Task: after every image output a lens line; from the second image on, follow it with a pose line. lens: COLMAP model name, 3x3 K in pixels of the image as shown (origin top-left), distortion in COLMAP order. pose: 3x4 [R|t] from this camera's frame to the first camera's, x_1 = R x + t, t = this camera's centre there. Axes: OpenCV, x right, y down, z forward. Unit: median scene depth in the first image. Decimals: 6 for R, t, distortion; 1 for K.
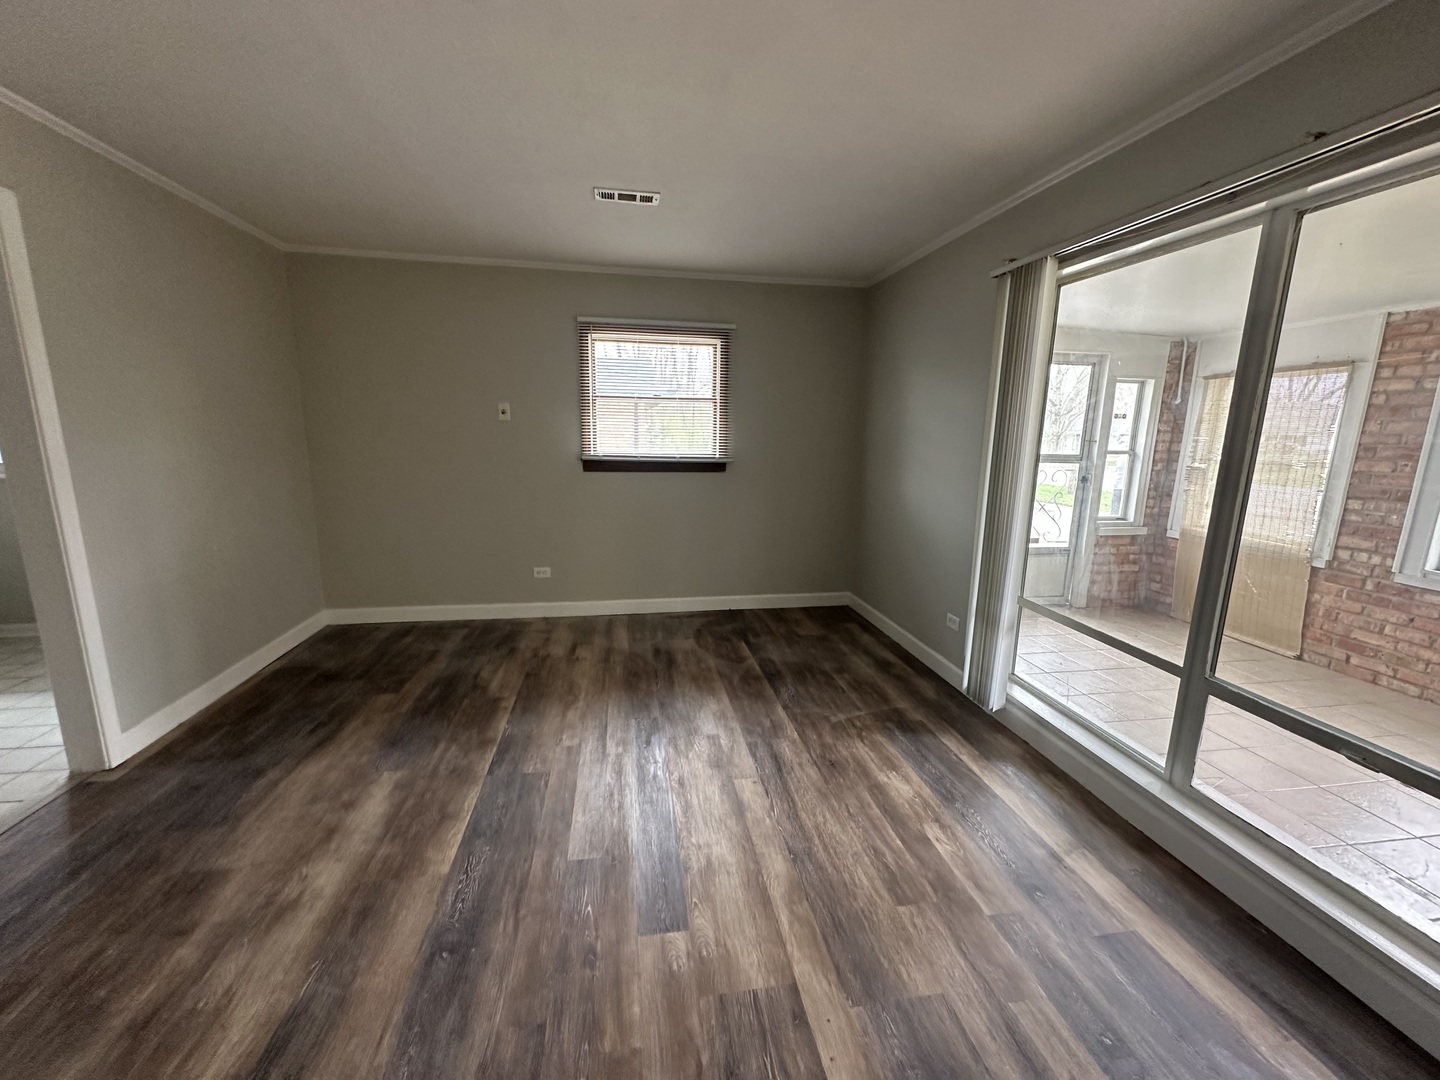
lens RADIAL K [[581.1, 0, 719.2], [0, 581.1, 538.0], [0, 0, 1]] dist [0.005900, -0.000011]
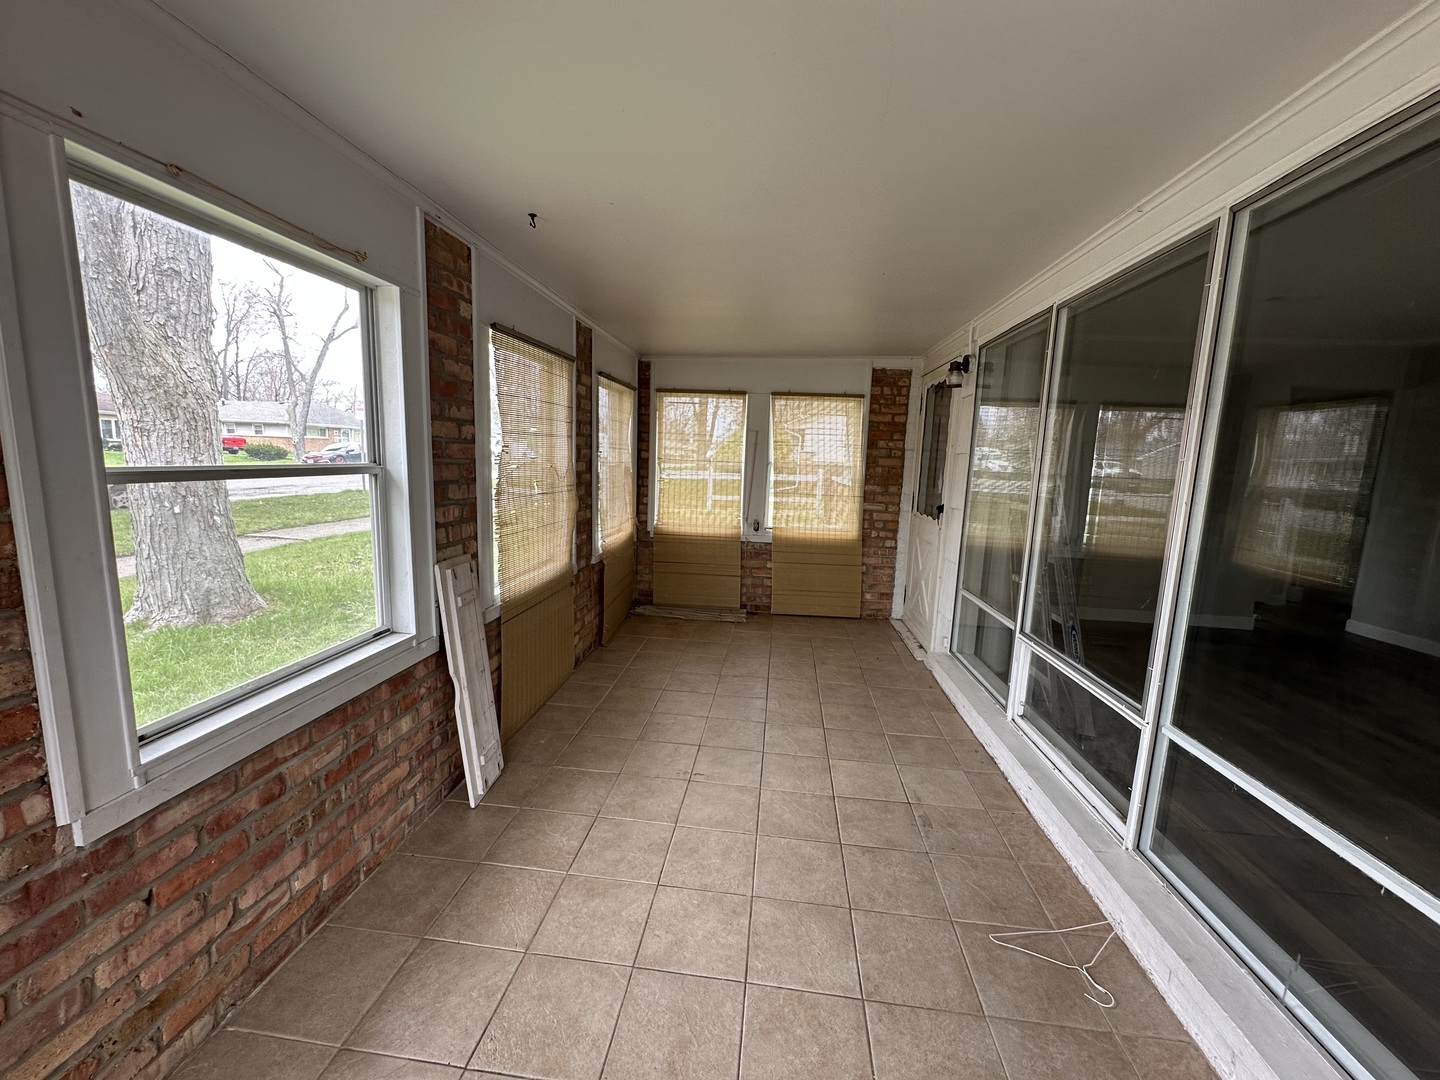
lens RADIAL K [[581.1, 0, 716.1], [0, 581.1, 542.9], [0, 0, 1]] dist [0.005900, -0.000011]
pose [[-0.961129, -0.090191, 0.260953, 0.751671], [0.000432, 0.944649, 0.328081, -0.184204], [-0.276099, 0.315441, -0.907891, 1.137316]]
